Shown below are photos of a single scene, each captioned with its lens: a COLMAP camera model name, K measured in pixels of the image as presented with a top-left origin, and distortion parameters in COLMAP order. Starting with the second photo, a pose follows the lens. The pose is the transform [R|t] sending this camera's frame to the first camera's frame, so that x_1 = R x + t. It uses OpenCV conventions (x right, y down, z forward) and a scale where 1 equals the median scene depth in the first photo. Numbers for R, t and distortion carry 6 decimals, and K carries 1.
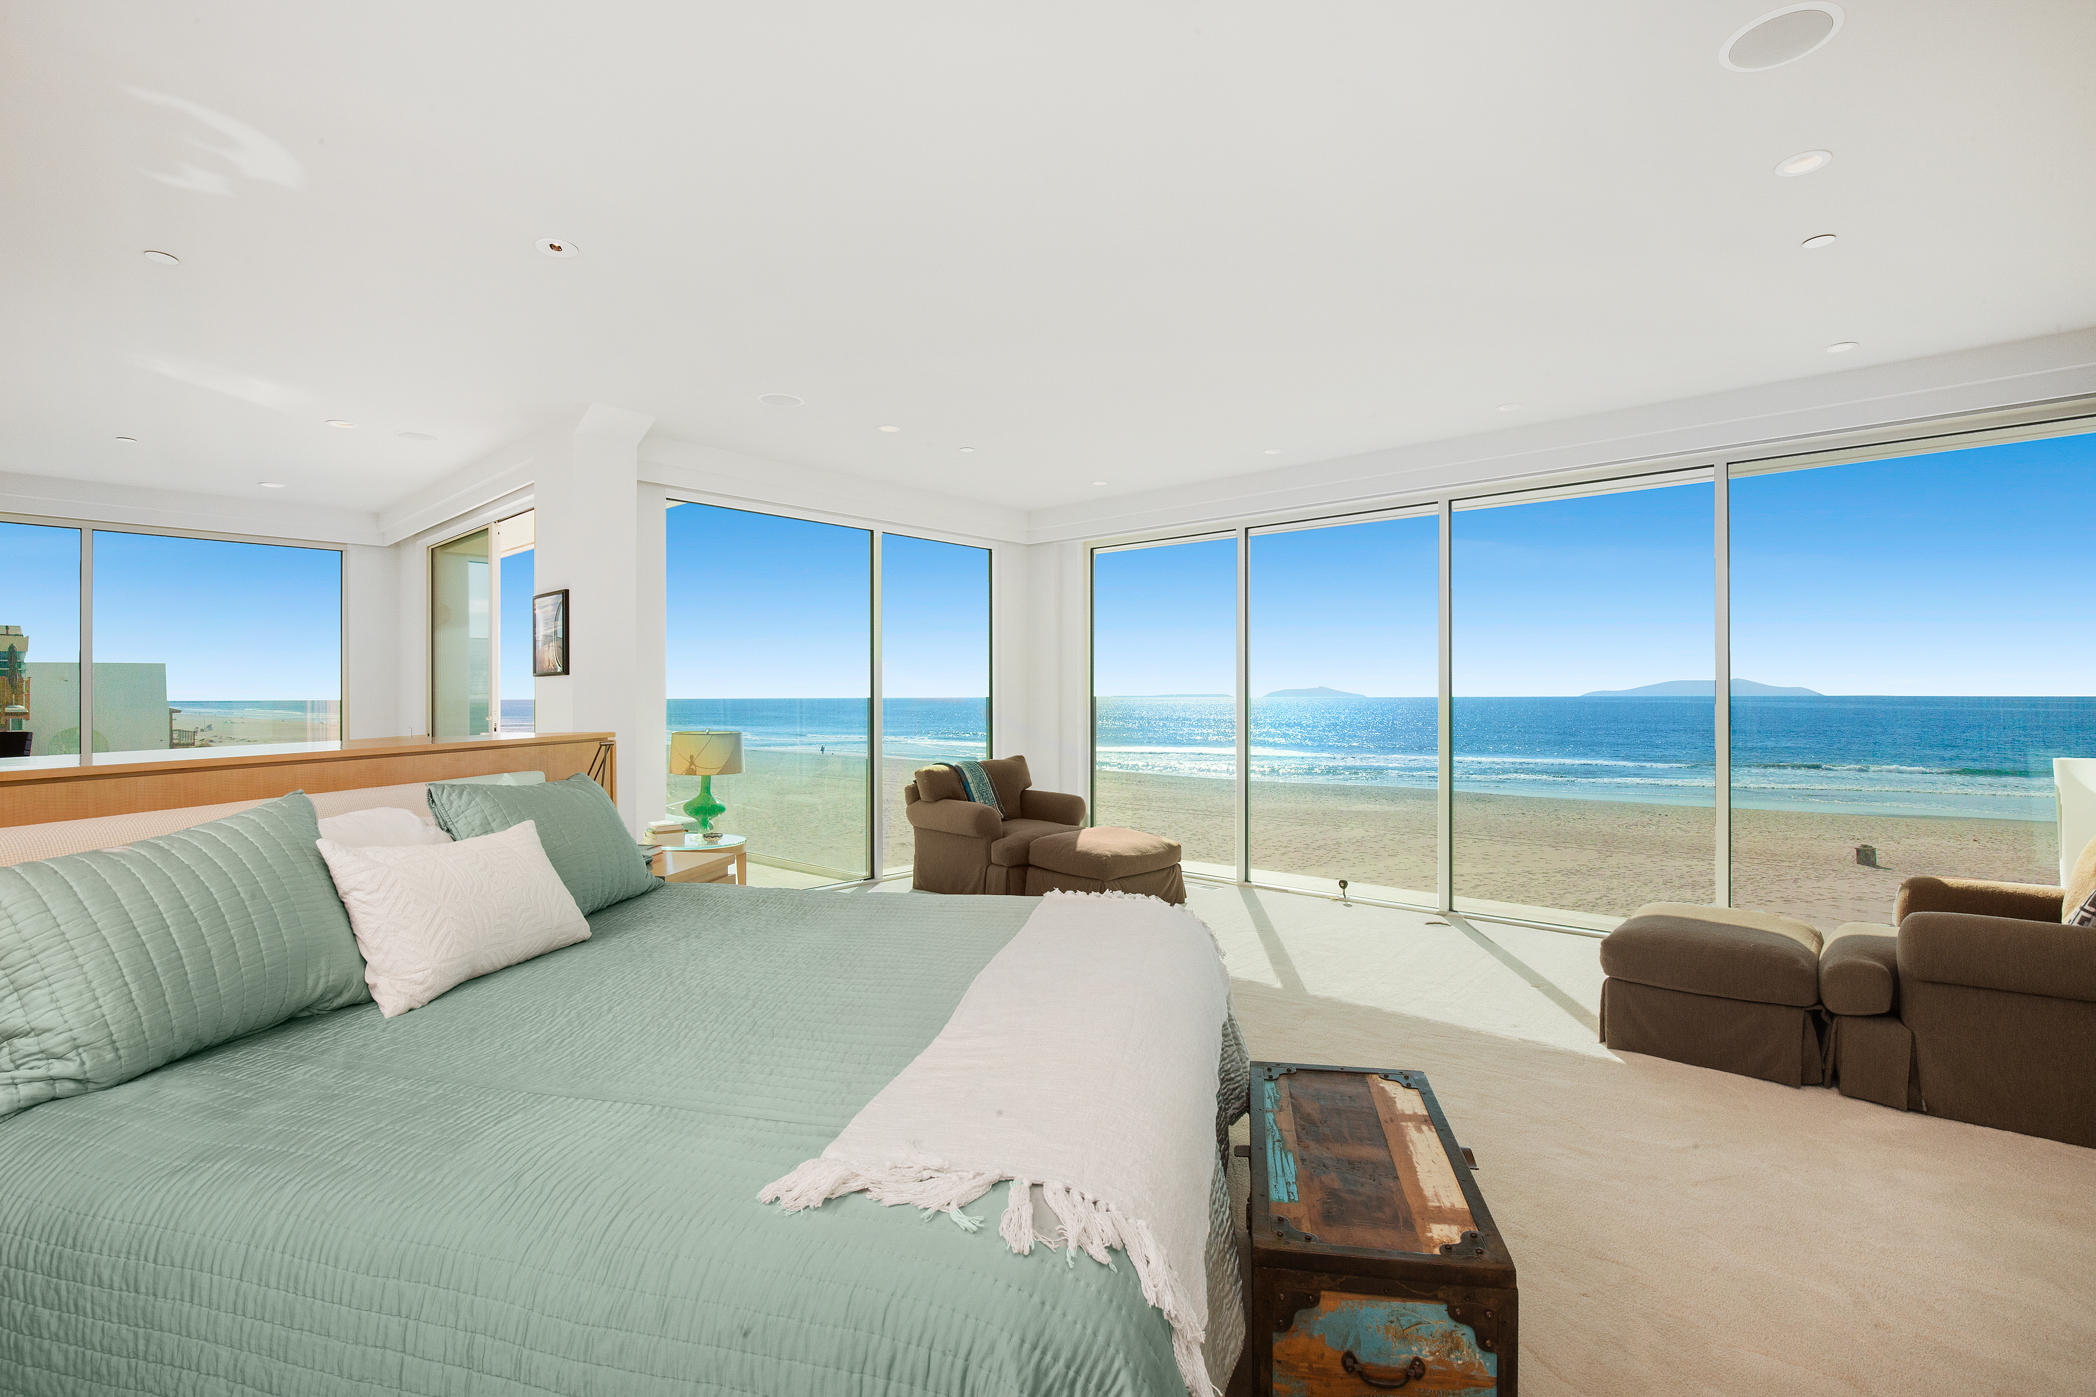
lens RADIAL K [[965.1, 0, 1046.9], [0, 965.1, 705.9], [0, 0, 1]] dist [0.010635, -0.000273]
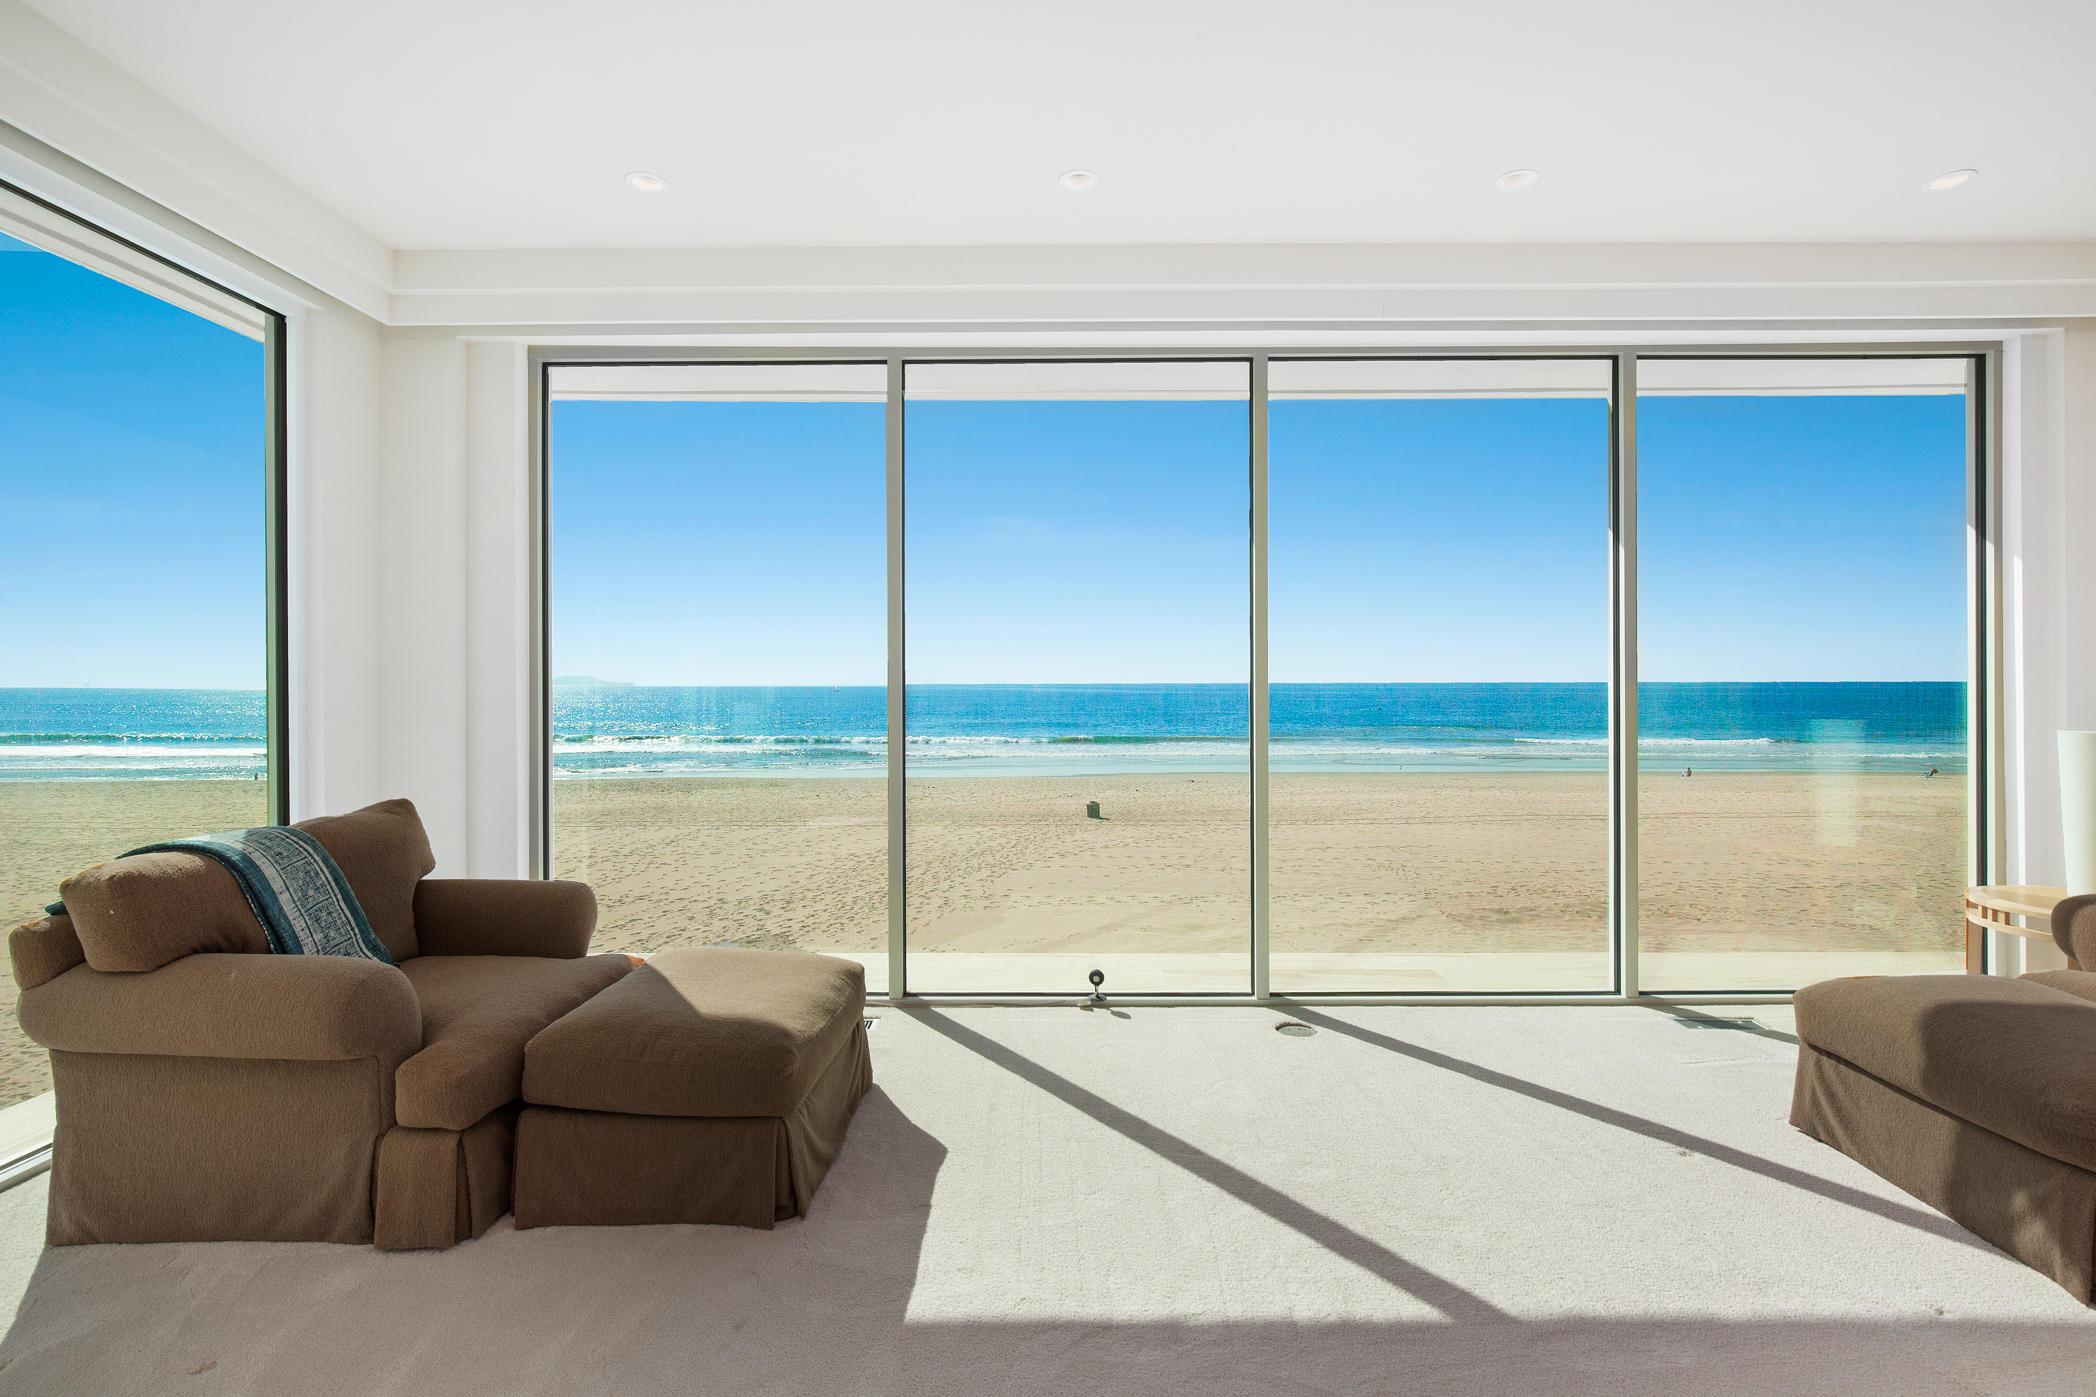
lens RADIAL K [[965.1, 0, 1043.5], [0, 965.1, 688.3], [0, 0, 1]] dist [0.010635, -0.000273]
pose [[0.751628, -0.002207, 0.659584, -0.103303], [0.005684, 0.999979, -0.003131, 0.005968], [-0.659563, 0.006103, 0.751624, 0.534828]]
